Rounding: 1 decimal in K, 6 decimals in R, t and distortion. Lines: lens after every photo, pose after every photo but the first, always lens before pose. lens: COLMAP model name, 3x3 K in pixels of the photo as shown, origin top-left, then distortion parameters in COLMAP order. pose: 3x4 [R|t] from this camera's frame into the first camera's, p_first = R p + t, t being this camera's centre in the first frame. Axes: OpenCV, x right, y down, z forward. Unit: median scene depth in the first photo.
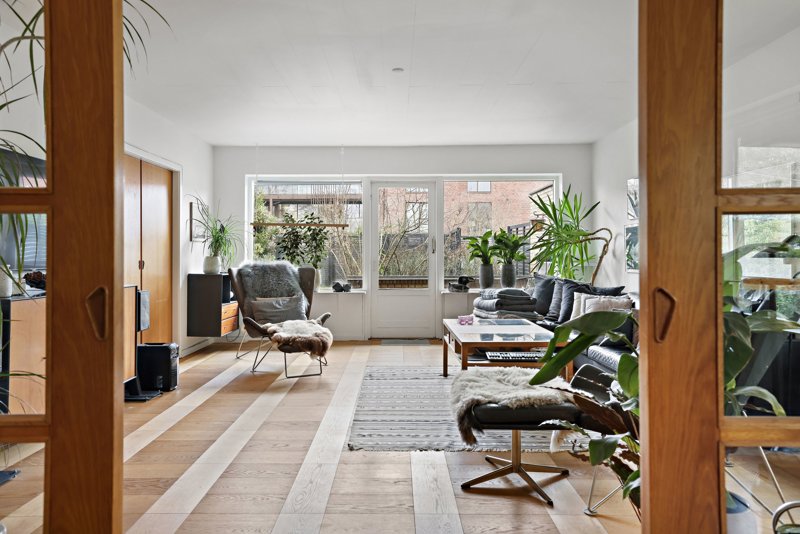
lens RADIAL K [[566.3, 0, 403.5], [0, 566.3, 260.2], [0, 0, 1]] dist [-0.009608, -0.000520]
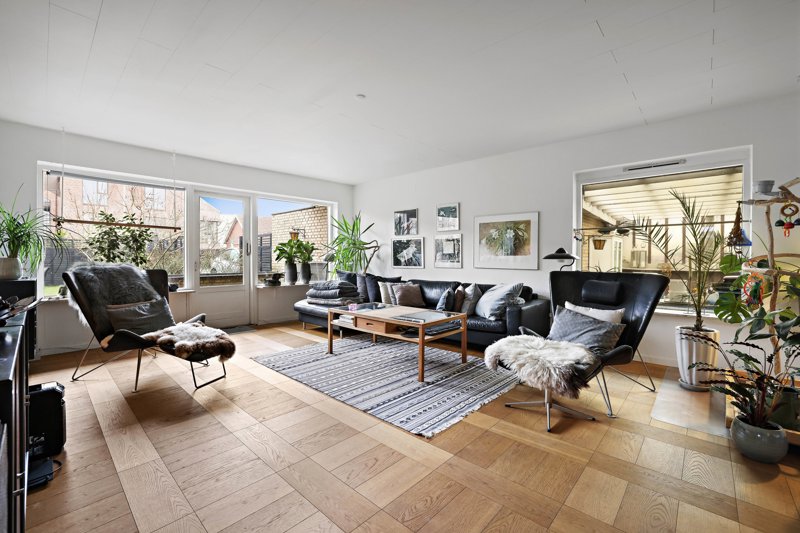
lens RADIAL K [[340.3, 0, 401.2], [0, 340.3, 261.2], [0, 0, 1]] dist [-0.025360, 0.000594]
pose [[0.689320, -0.006783, 0.724426, -0.295639], [0.005714, 0.999976, 0.003926, -0.000881], [-0.724435, 0.001433, 0.689342, 0.300353]]
